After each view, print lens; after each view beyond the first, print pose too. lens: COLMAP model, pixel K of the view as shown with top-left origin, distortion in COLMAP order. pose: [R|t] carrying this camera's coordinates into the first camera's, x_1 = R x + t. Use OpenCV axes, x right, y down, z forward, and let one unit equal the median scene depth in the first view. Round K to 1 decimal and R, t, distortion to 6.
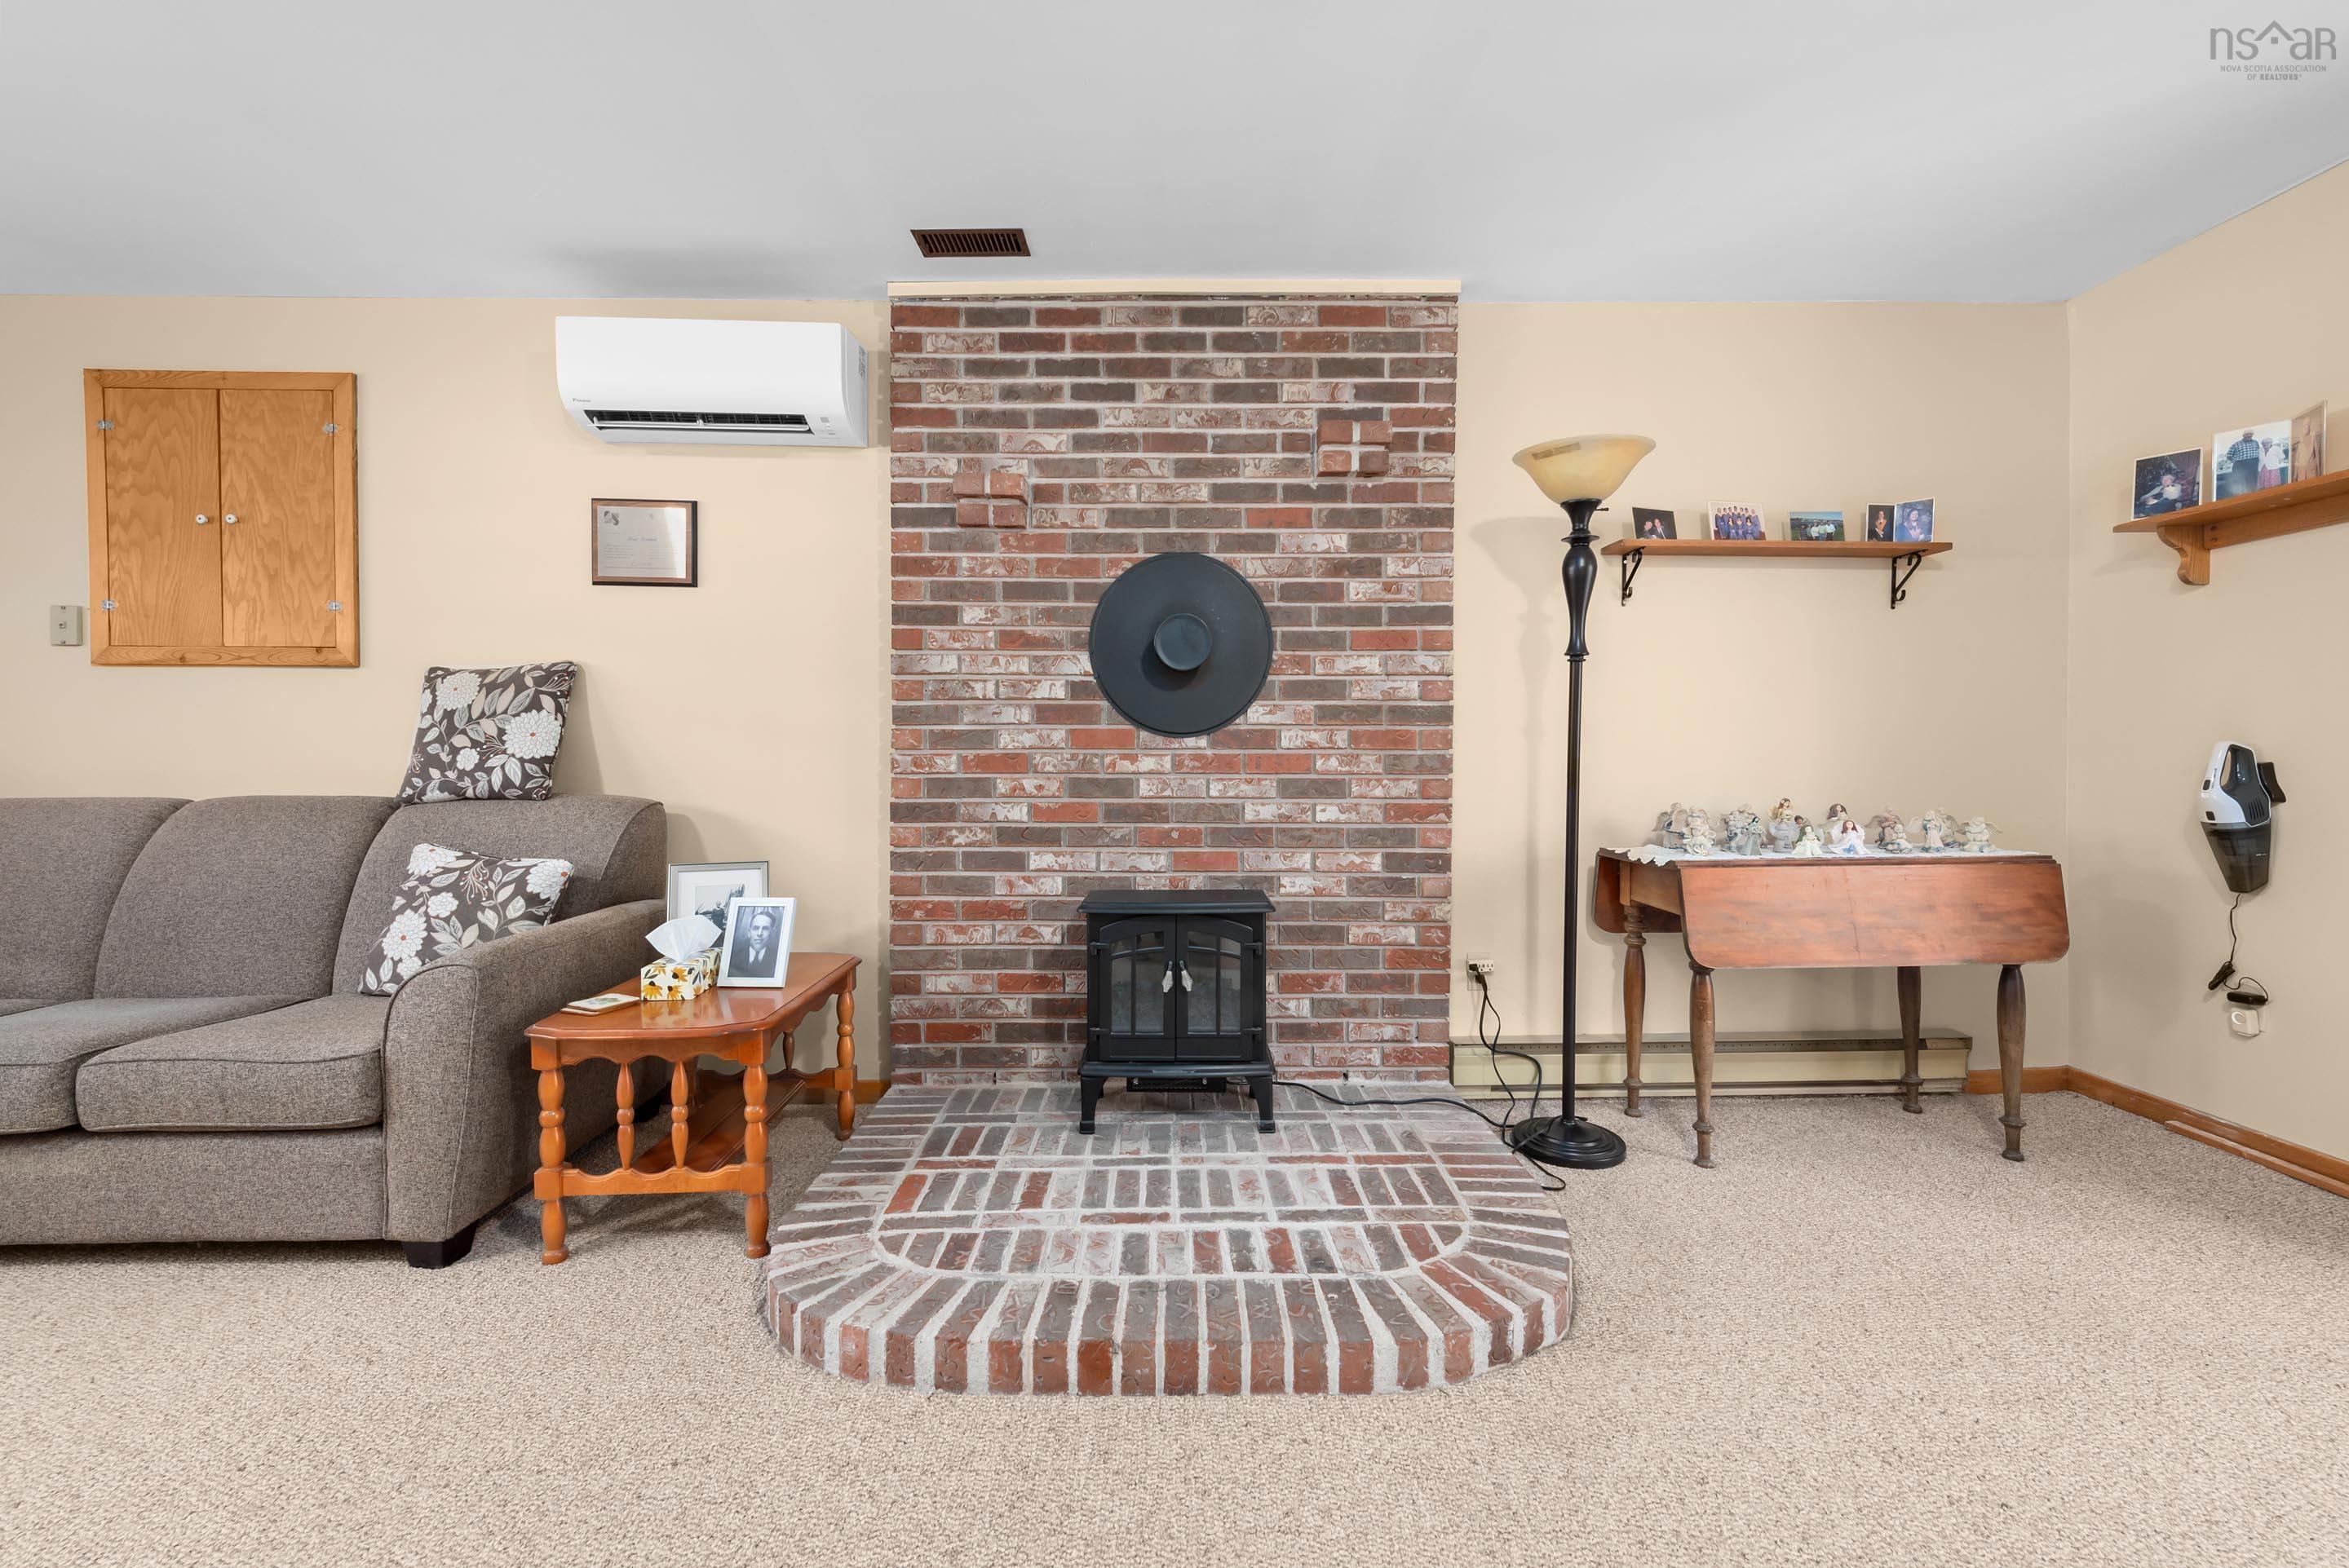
lens RADIAL K [[945.1, 0, 1175.0], [0, 945.1, 790.3], [0, 0, 1]] dist [0.001230, -0.000081]
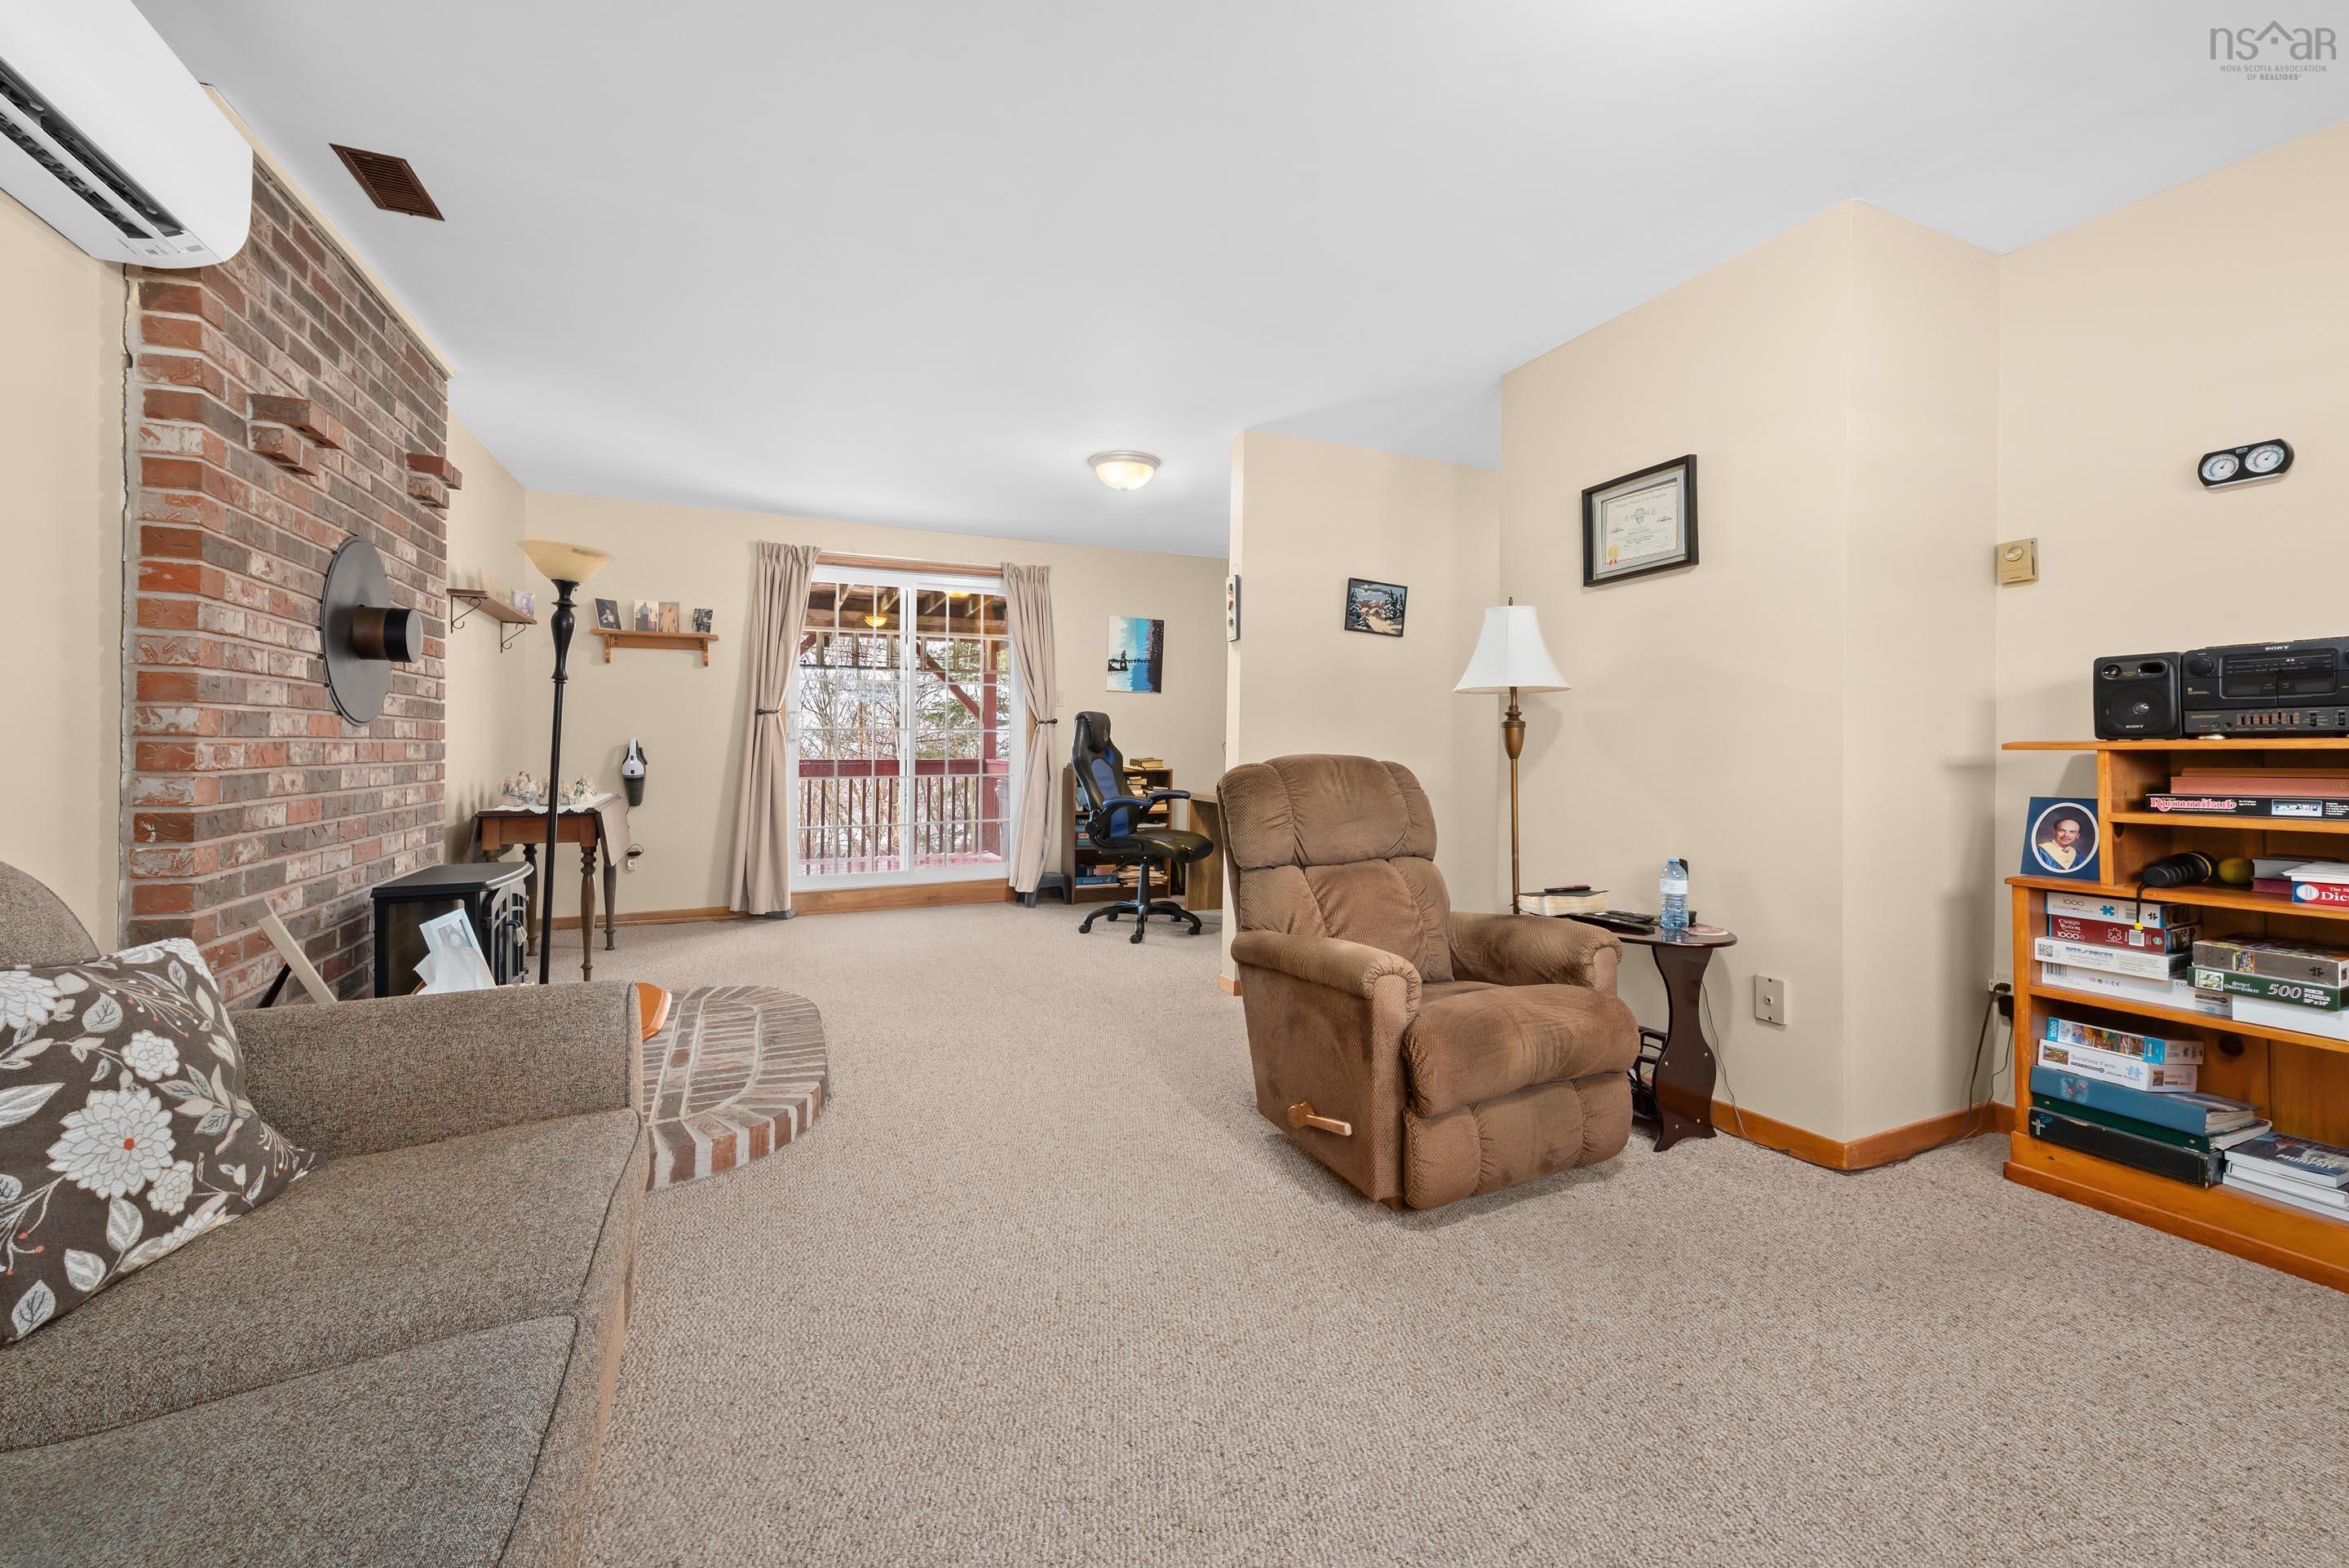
lens RADIAL K [[928.7, 0, 1171.2], [0, 928.7, 745.6], [0, 0, 1]] dist [0.010450, -0.004384]
pose [[-0.382013, -0.001994, 0.924155, -1.370752], [0.032867, 0.999336, 0.015742, -0.026990], [-0.923572, 0.036388, -0.381694, 0.671357]]
